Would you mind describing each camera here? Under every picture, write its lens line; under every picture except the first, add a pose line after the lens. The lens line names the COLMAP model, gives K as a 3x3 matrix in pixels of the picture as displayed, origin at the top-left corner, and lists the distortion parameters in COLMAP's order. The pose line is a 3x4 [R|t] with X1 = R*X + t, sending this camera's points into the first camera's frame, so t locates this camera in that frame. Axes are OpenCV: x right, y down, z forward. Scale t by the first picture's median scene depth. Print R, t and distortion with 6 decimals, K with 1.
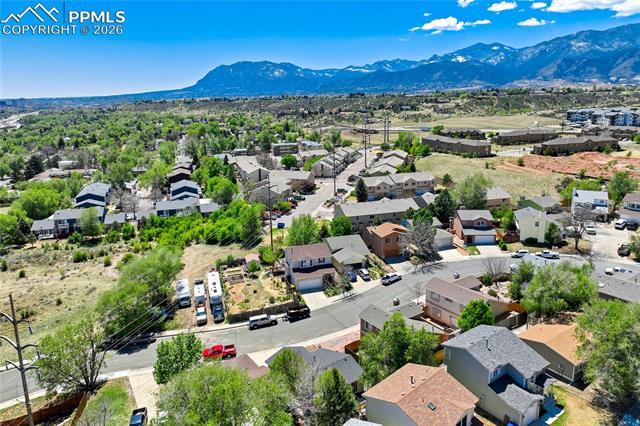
lens RADIAL K [[440.1, 0, 322.2], [0, 440.1, 216.7], [0, 0, 1]] dist [-0.002985, 0.015437]
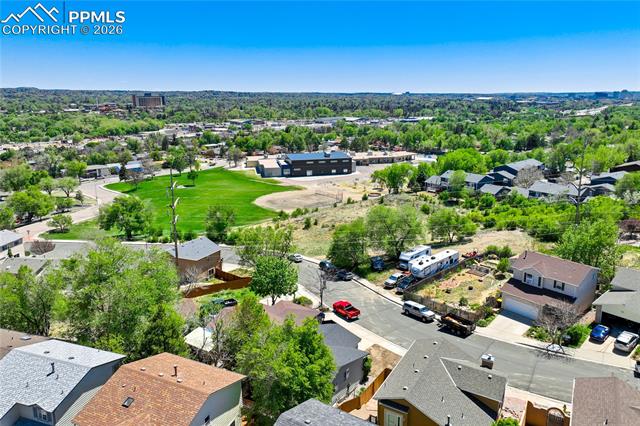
lens RADIAL K [[440.1, 0, 326.8], [0, 440.1, 213.5], [0, 0, 1]] dist [-0.002985, 0.015437]
pose [[0.386319, 0.249486, -0.887983, 0.297524], [-0.243140, 0.956218, 0.162878, -0.016246], [0.889742, 0.152982, 0.430065, 0.300712]]
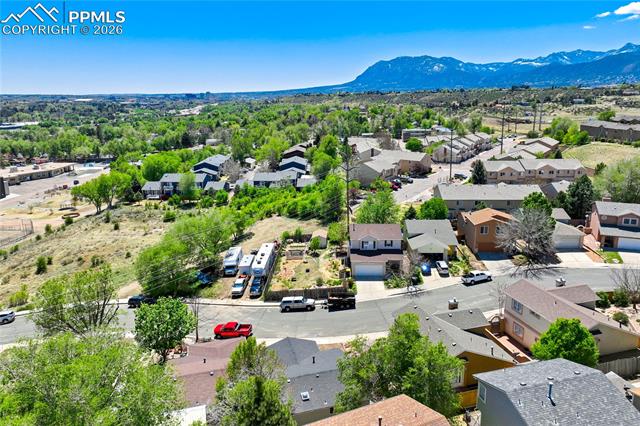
lens RADIAL K [[440.1, 0, 320.5], [0, 440.1, 207.0], [0, 0, 1]] dist [-0.002985, 0.015437]
pose [[0.941072, 0.088139, -0.326519, 0.101765], [-0.091736, 0.995774, 0.004401, 0.029428], [0.325527, 0.025812, 0.945180, 0.139988]]
